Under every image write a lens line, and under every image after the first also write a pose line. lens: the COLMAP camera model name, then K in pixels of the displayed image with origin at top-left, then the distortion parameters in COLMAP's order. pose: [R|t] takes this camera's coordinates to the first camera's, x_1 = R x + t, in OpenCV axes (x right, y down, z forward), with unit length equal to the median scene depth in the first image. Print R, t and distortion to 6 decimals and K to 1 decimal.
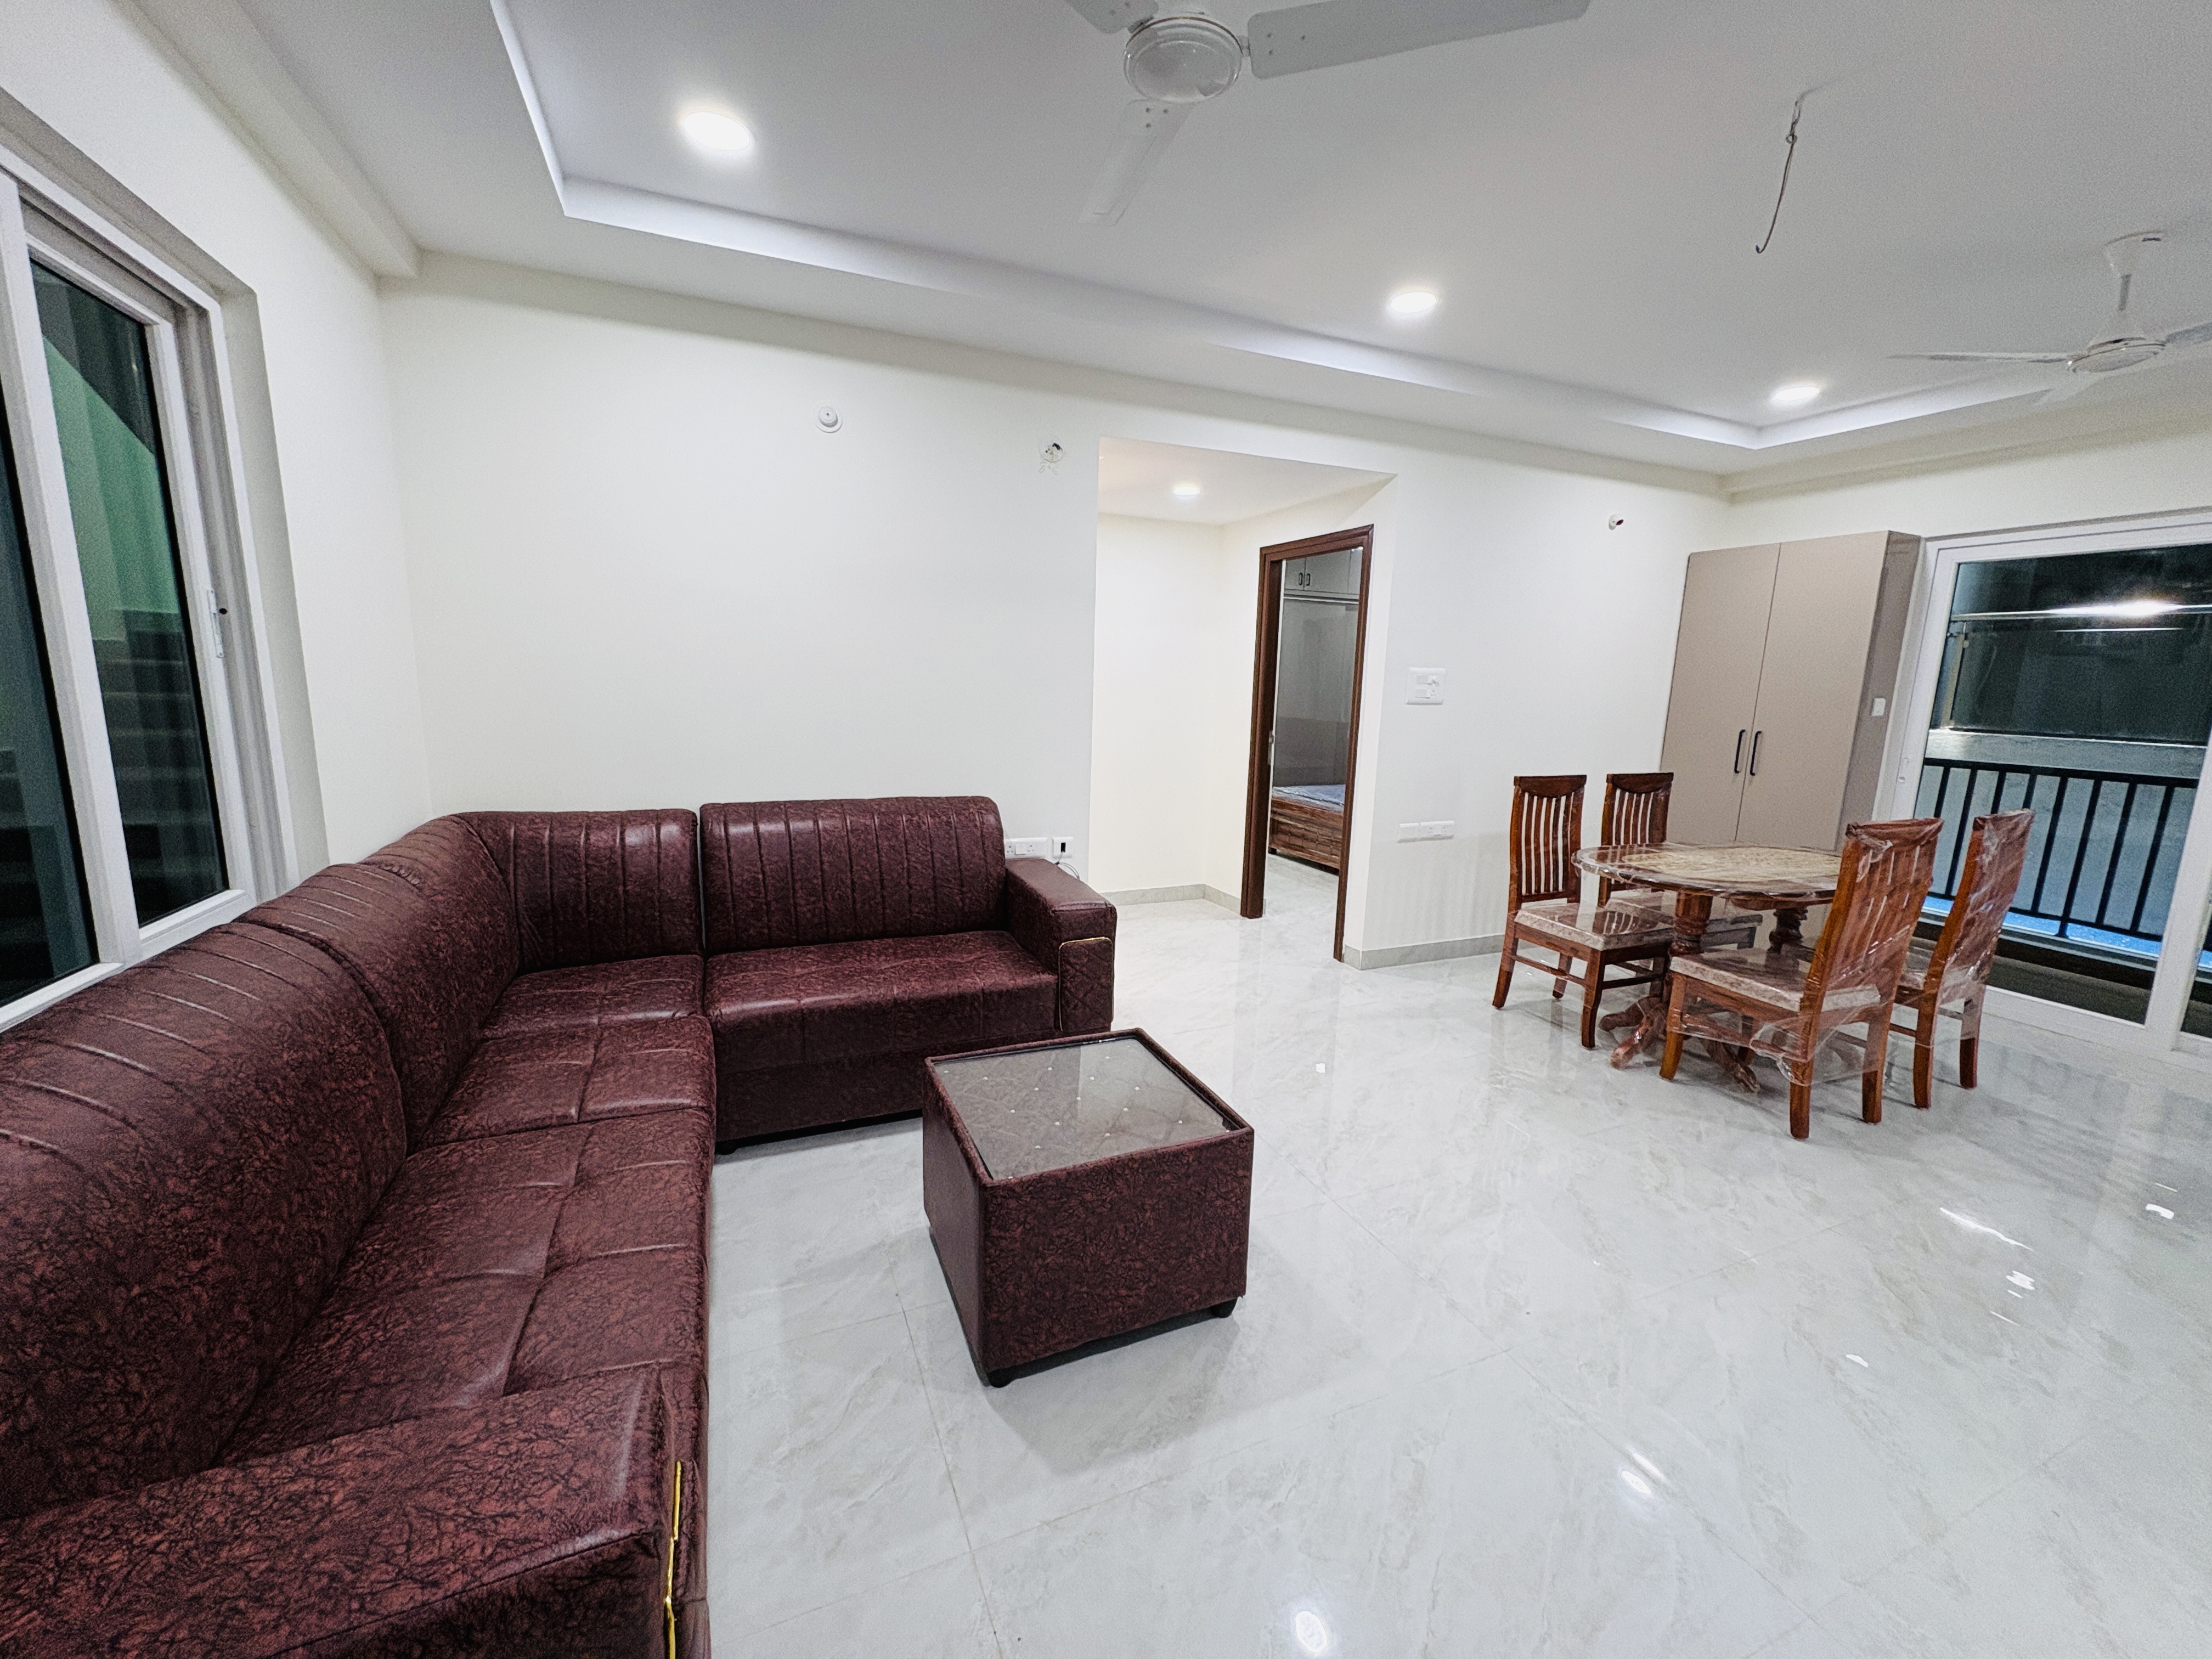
lens RADIAL K [[878.2, 0, 1094.7], [0, 878.2, 826.0], [0, 0, 1]] dist [0.004432, -0.000325]
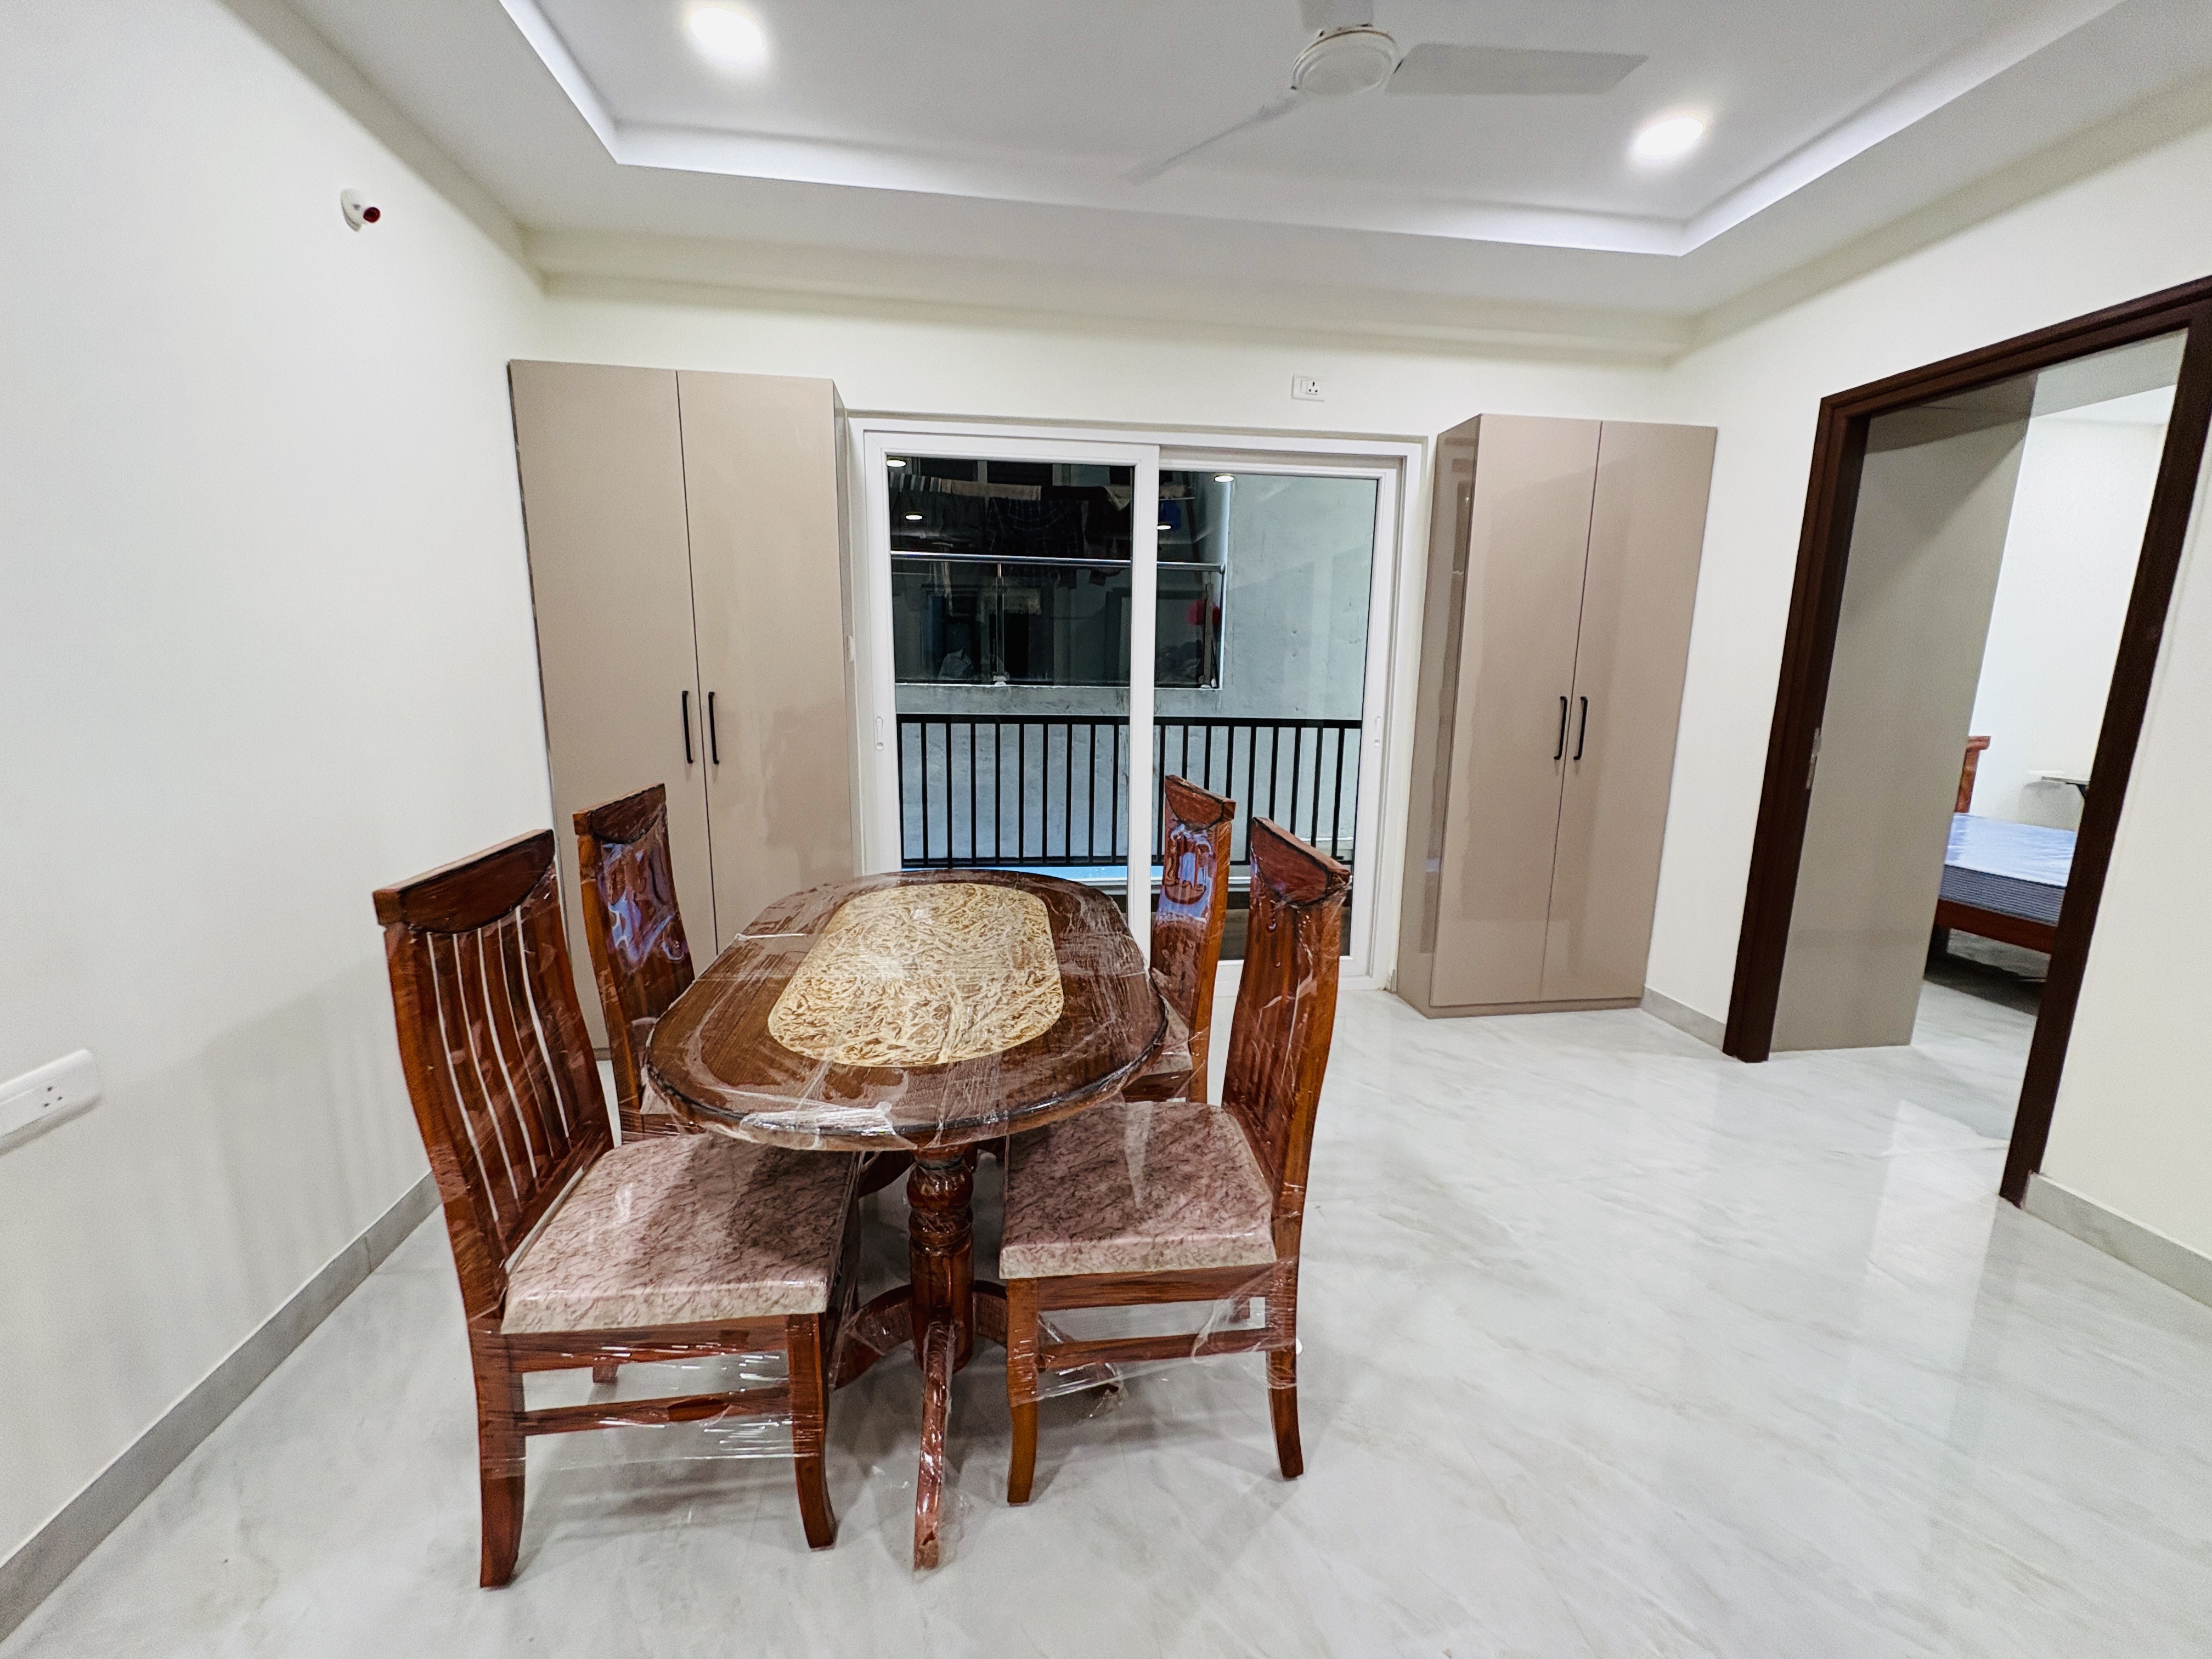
lens RADIAL K [[878.2, 0, 1100.9], [0, 878.2, 821.8], [0, 0, 1]] dist [0.004432, -0.000325]
pose [[0.253852, -0.195970, 0.947183, 0.262653], [0.162514, 0.973981, 0.157959, -0.082960], [-0.953493, 0.113832, 0.279094, 0.669668]]
